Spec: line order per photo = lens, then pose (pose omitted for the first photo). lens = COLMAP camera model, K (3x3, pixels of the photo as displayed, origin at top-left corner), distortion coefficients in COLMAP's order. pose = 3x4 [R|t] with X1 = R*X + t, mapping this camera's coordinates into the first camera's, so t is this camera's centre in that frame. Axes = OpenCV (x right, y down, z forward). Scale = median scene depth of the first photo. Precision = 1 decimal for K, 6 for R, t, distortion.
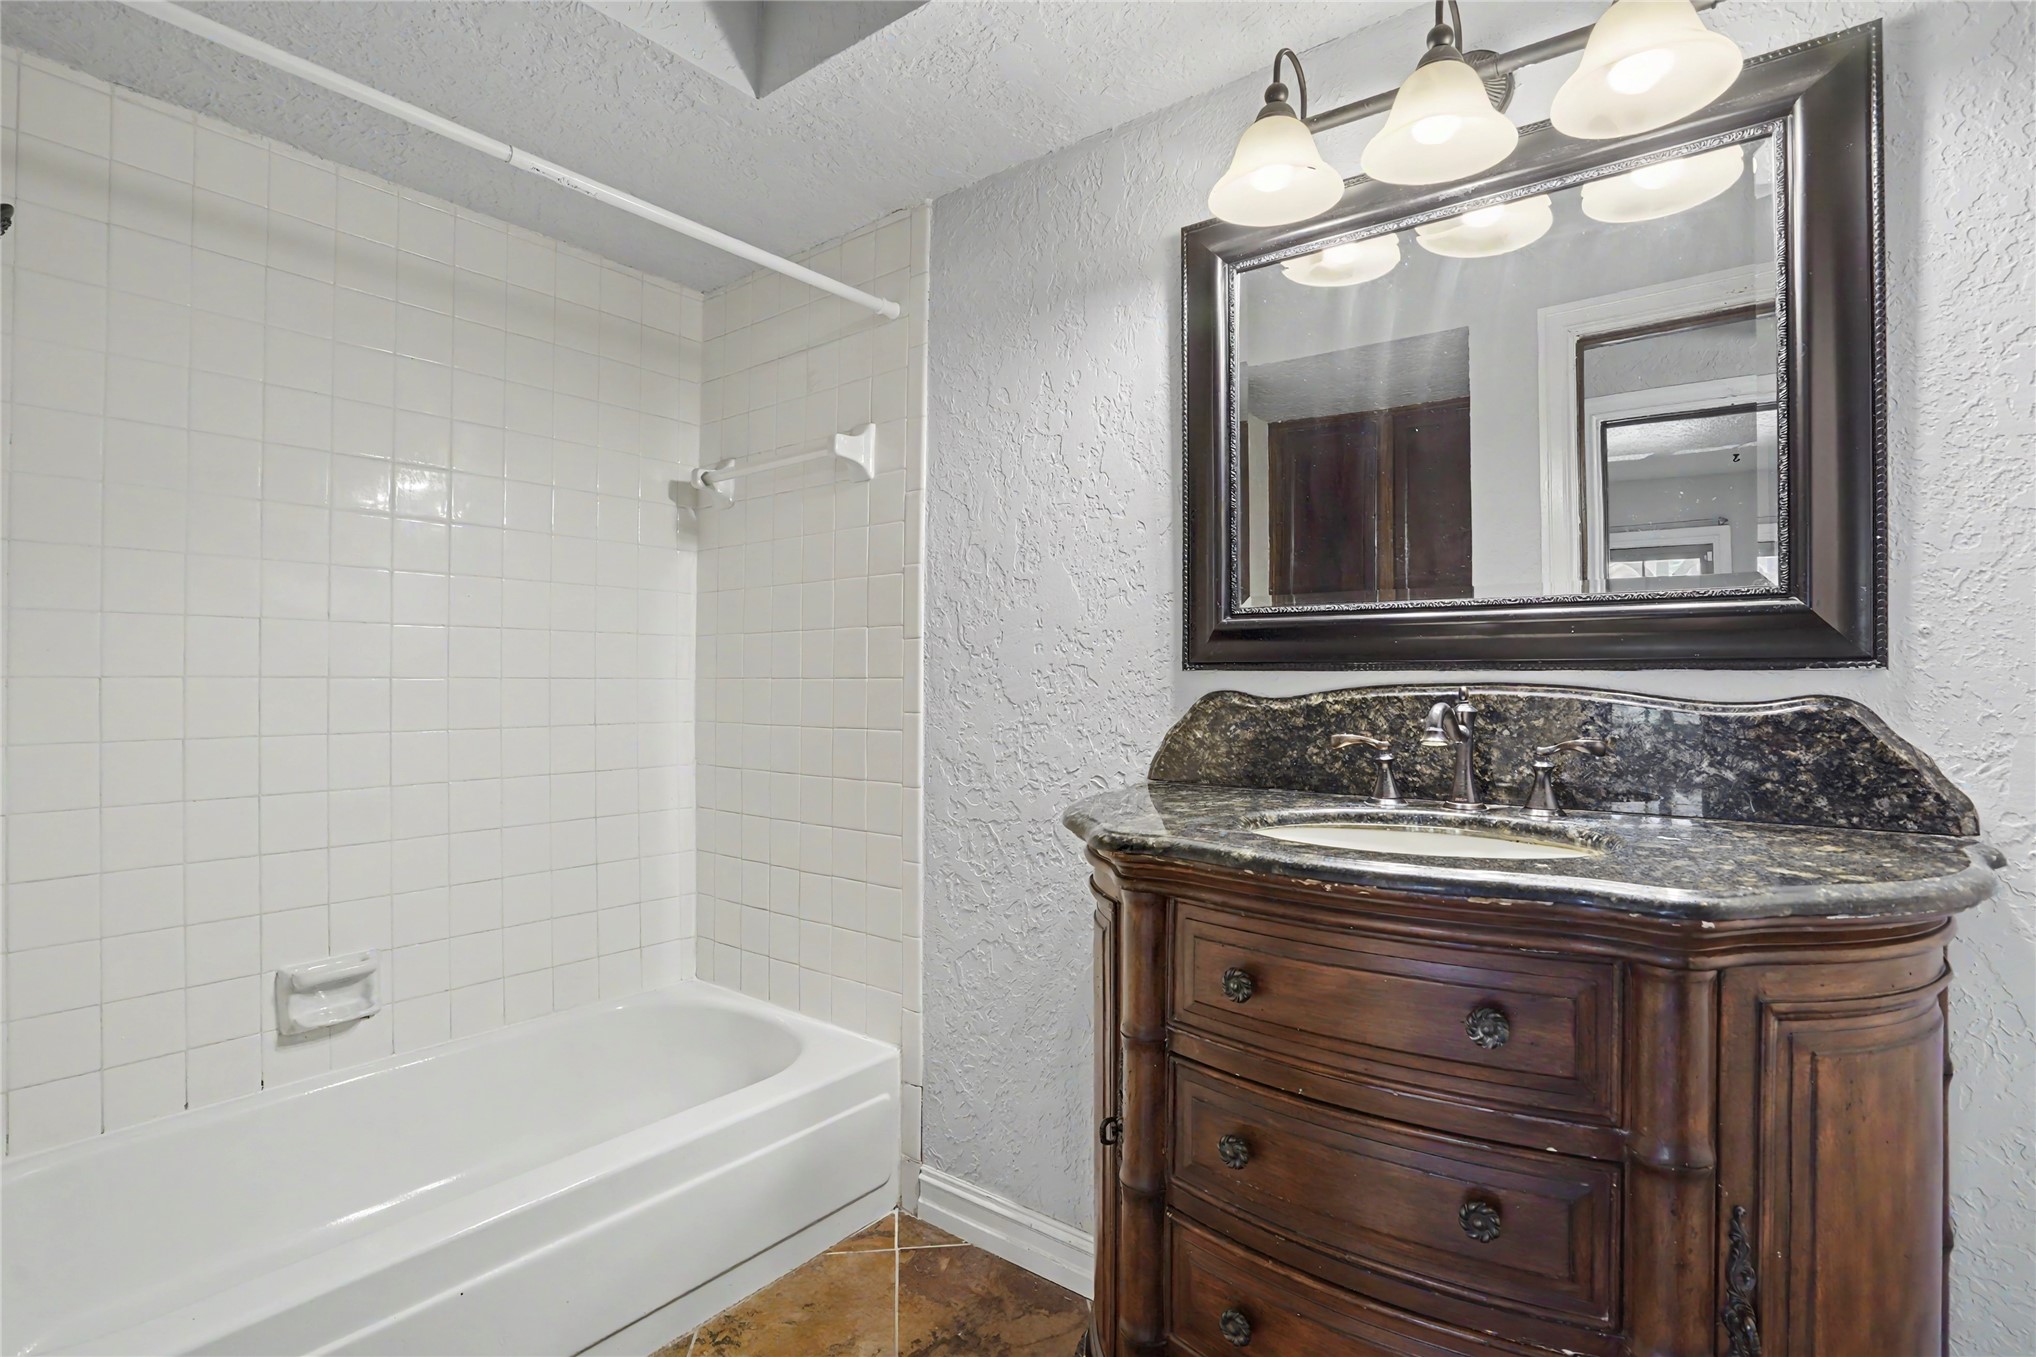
lens RADIAL K [[975.1, 0, 1021.3], [0, 975.1, 694.2], [0, 0, 1]] dist [-0.061143, 0.027408]
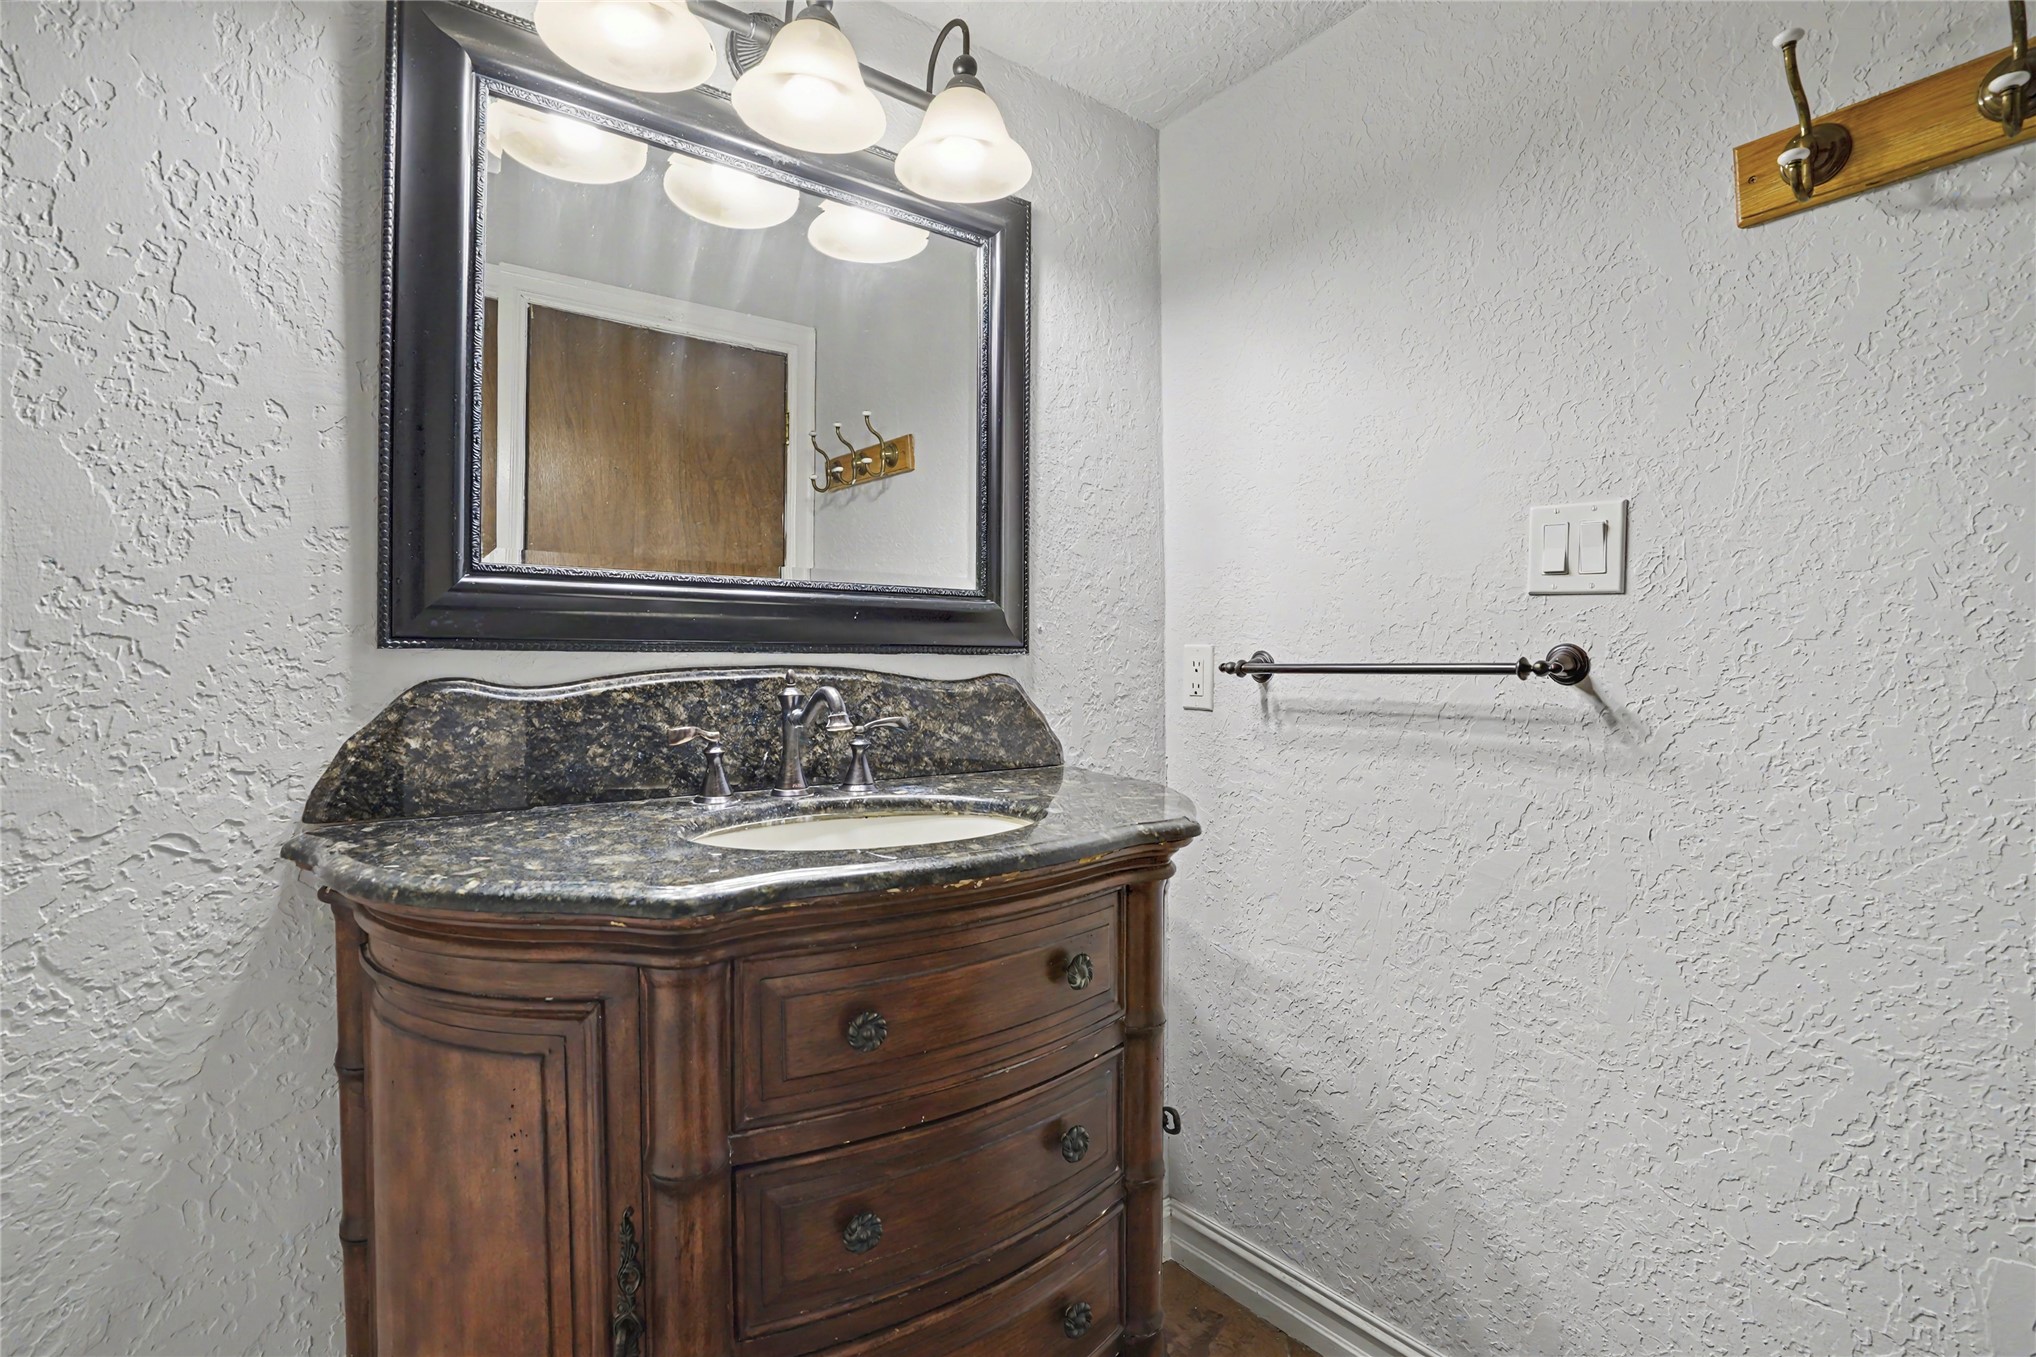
lens RADIAL K [[982.1, 0, 1020.3], [0, 982.1, 678.6], [0, 0, 1]] dist [-0.056185, 0.029156]
pose [[0.264008, -0.017509, 0.964362, -0.412992], [0.011687, 0.999820, 0.014953, -0.010466], [-0.964450, 0.007323, 0.264165, 0.491005]]
